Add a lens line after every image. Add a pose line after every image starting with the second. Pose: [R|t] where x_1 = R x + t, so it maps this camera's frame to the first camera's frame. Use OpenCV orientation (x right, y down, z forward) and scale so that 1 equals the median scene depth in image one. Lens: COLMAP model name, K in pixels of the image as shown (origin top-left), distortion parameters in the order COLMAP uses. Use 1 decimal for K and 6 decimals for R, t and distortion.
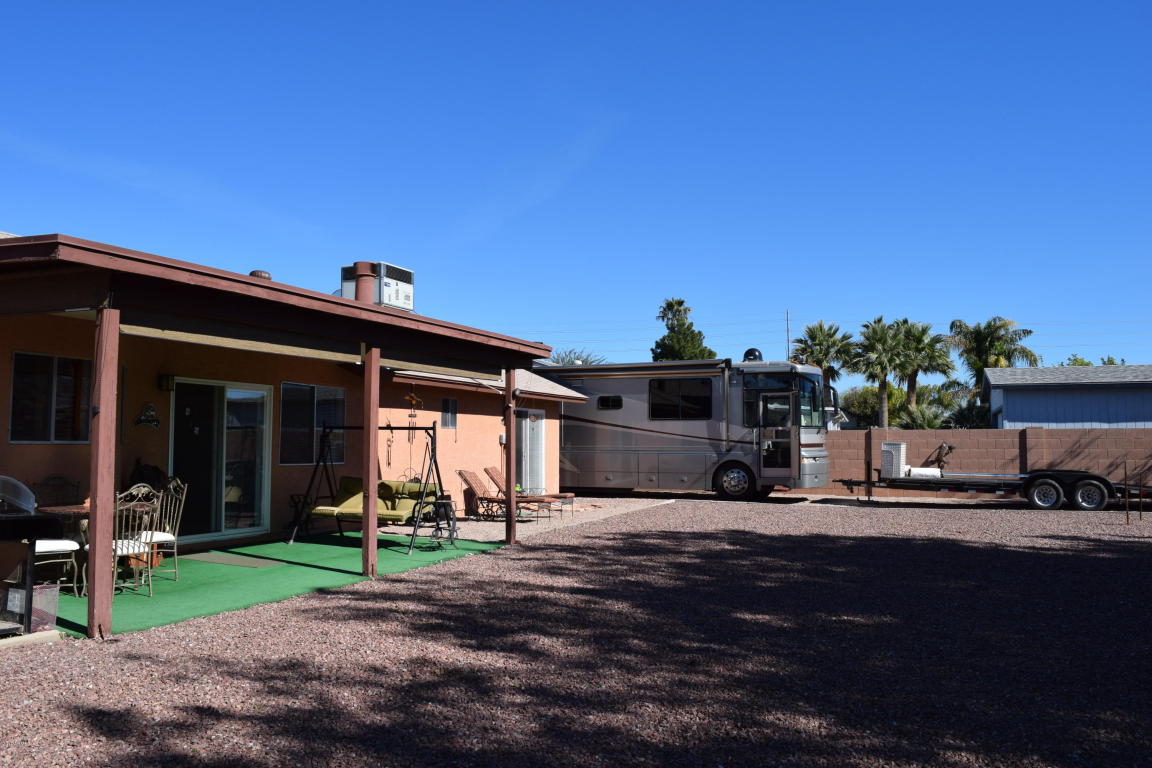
lens RADIAL K [[904.3, 0, 570.1], [0, 904.3, 380.4], [0, 0, 1]] dist [-0.096154, 0.022652]
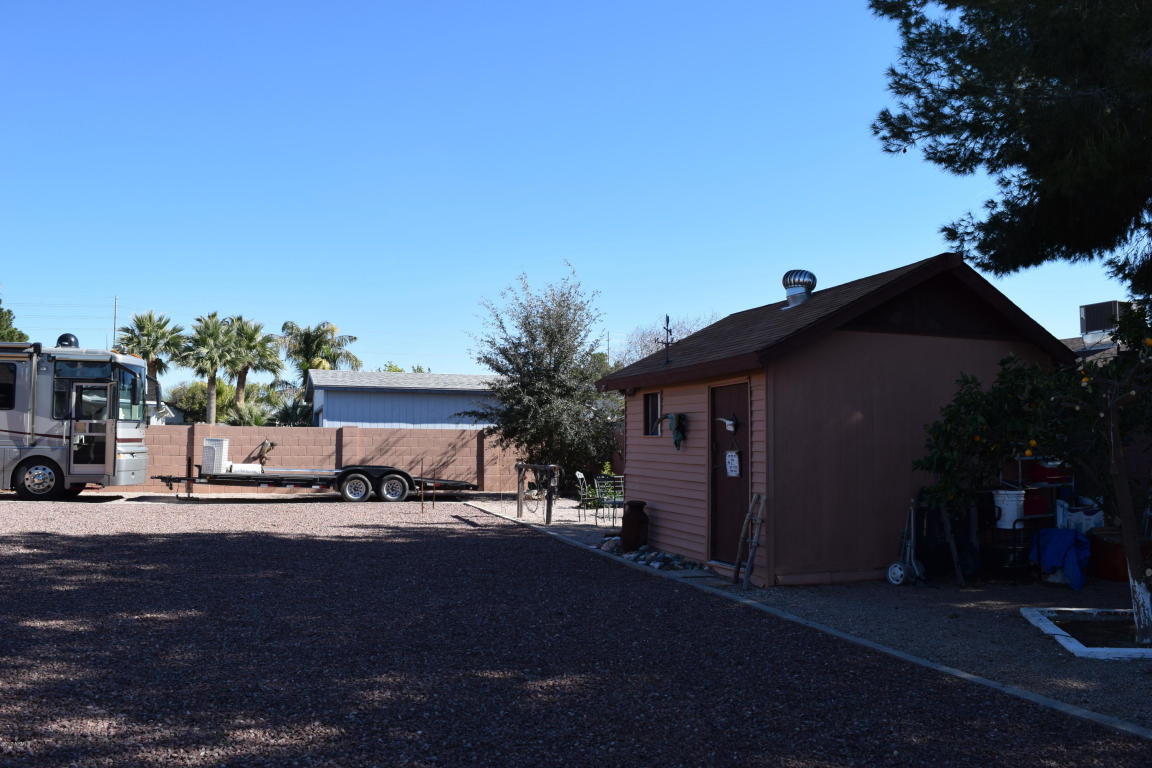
lens RADIAL K [[904.3, 0, 571.7], [0, 904.3, 384.1], [0, 0, 1]] dist [-0.096154, 0.022652]
pose [[0.752345, 0.044374, 0.657274, 0.007365], [-0.049244, 0.998726, -0.011059, 0.000792], [-0.656927, -0.024047, 0.753571, -0.013946]]
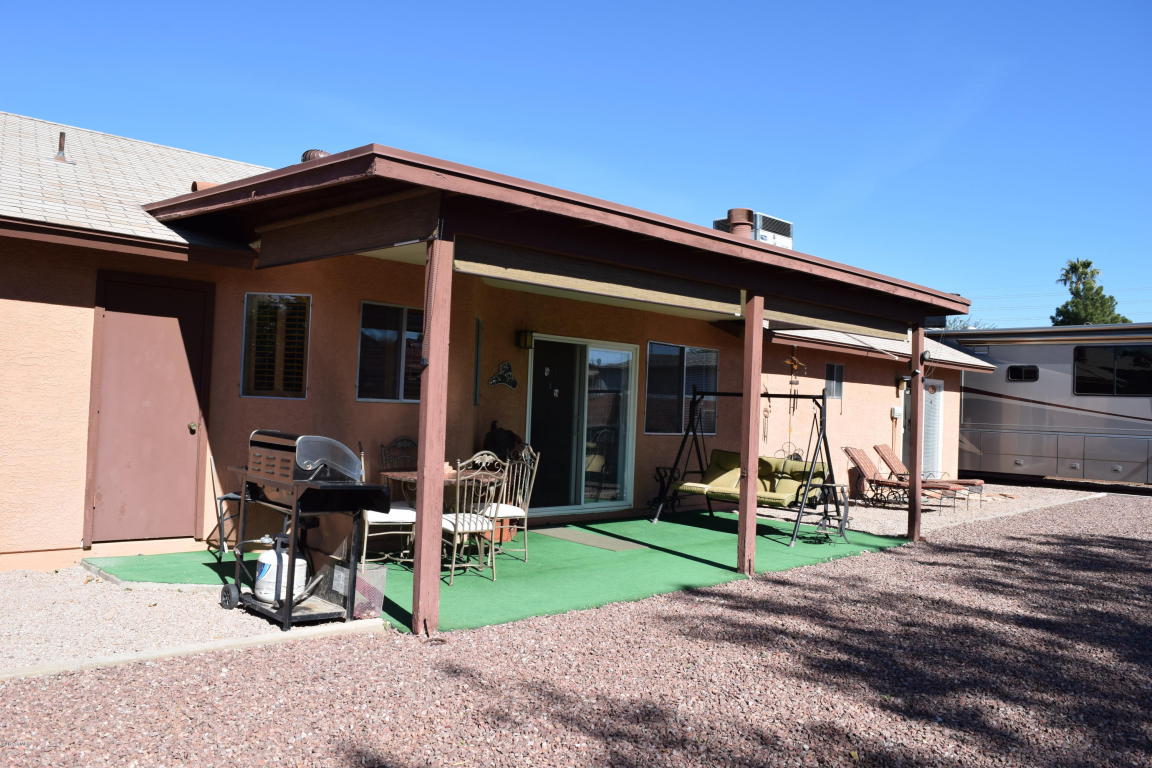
lens RADIAL K [[904.3, 0, 572.1], [0, 904.3, 382.7], [0, 0, 1]] dist [-0.096154, 0.022652]
pose [[0.921062, 0.021551, -0.388819, -0.039621], [-0.007694, 0.999280, 0.037161, 0.010106], [0.389340, -0.031236, 0.920564, 0.135362]]
